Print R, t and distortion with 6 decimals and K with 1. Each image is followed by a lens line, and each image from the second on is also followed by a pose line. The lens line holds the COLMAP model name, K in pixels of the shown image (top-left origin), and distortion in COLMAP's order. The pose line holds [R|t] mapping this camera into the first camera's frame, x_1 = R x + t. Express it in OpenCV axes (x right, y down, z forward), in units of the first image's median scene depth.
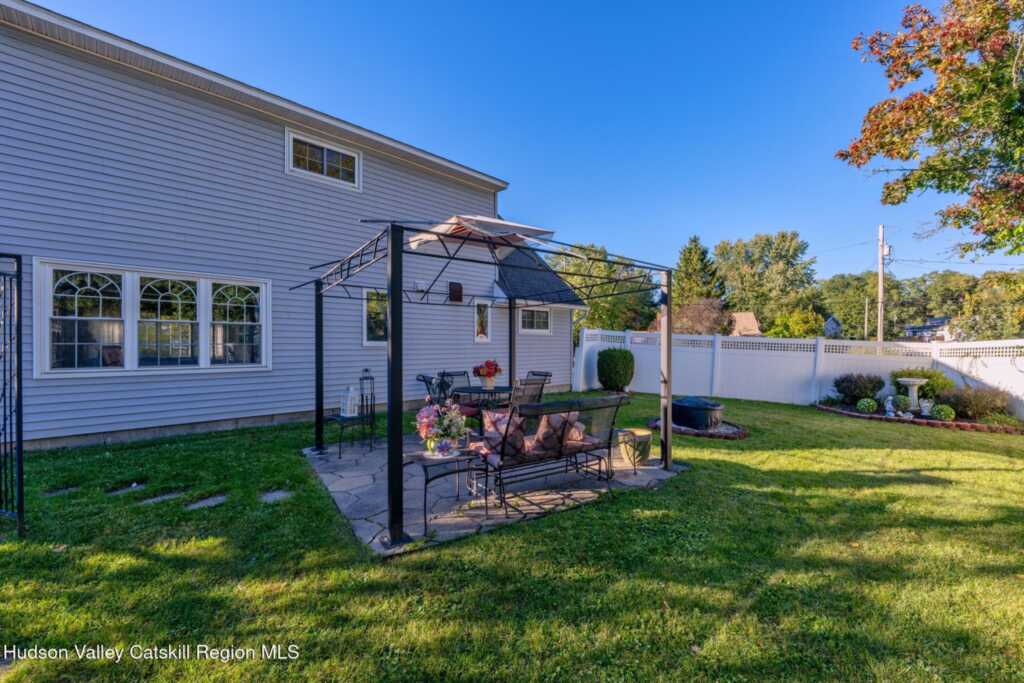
lens RADIAL K [[404.7, 0, 519.1], [0, 404.7, 348.2], [0, 0, 1]] dist [-0.002726, -0.001013]
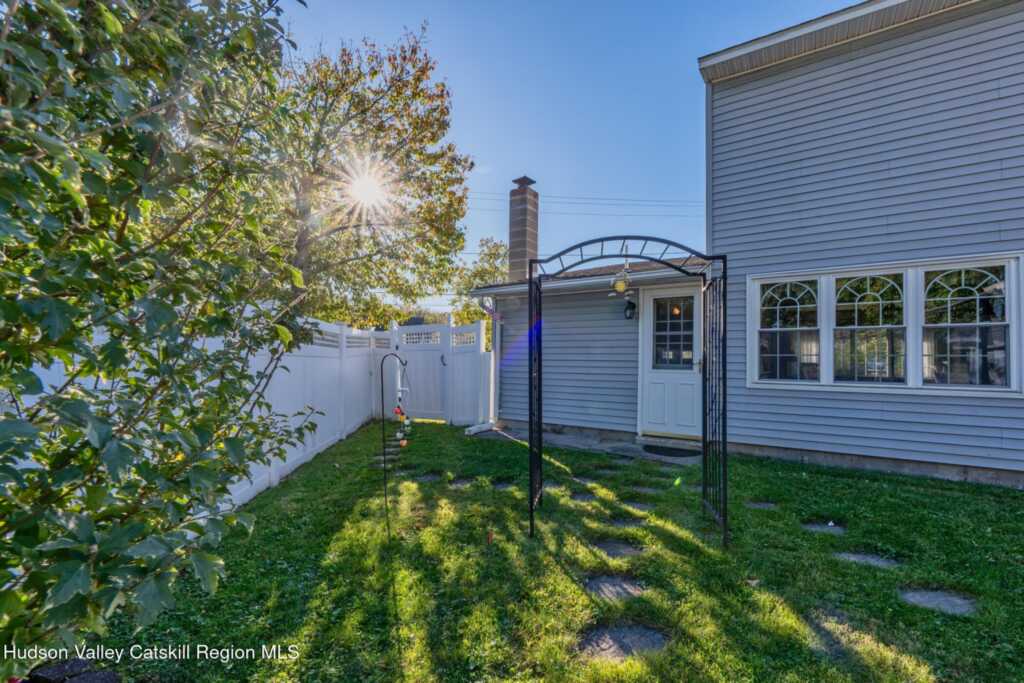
lens RADIAL K [[441.9, 0, 521.2], [0, 441.9, 351.1], [0, 0, 1]] dist [0.003824, -0.000325]
pose [[0.199614, -0.025942, -0.979531, -0.129775], [-0.018138, 0.999380, -0.030164, 0.019725], [0.979707, 0.023787, 0.199020, 0.134463]]
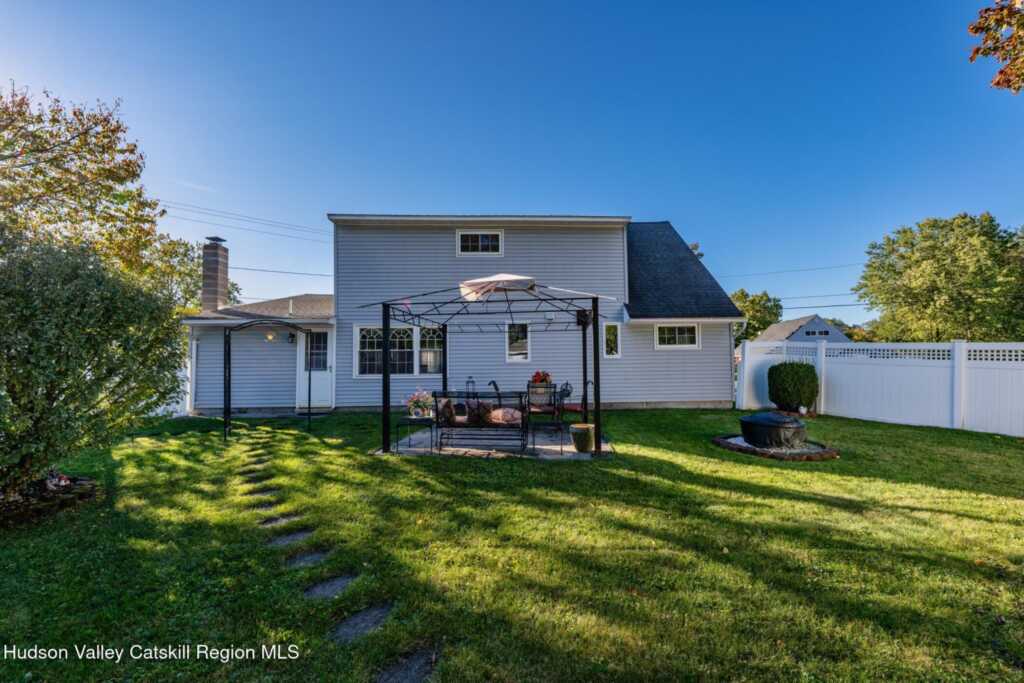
lens RADIAL K [[404.7, 0, 514.7], [0, 404.7, 352.0], [0, 0, 1]] dist [-0.002726, -0.001013]
pose [[0.755974, -0.033870, -0.653725, 0.741767], [0.007149, 0.999028, -0.043493, 0.025023], [0.654563, 0.028206, 0.755481, -0.080032]]
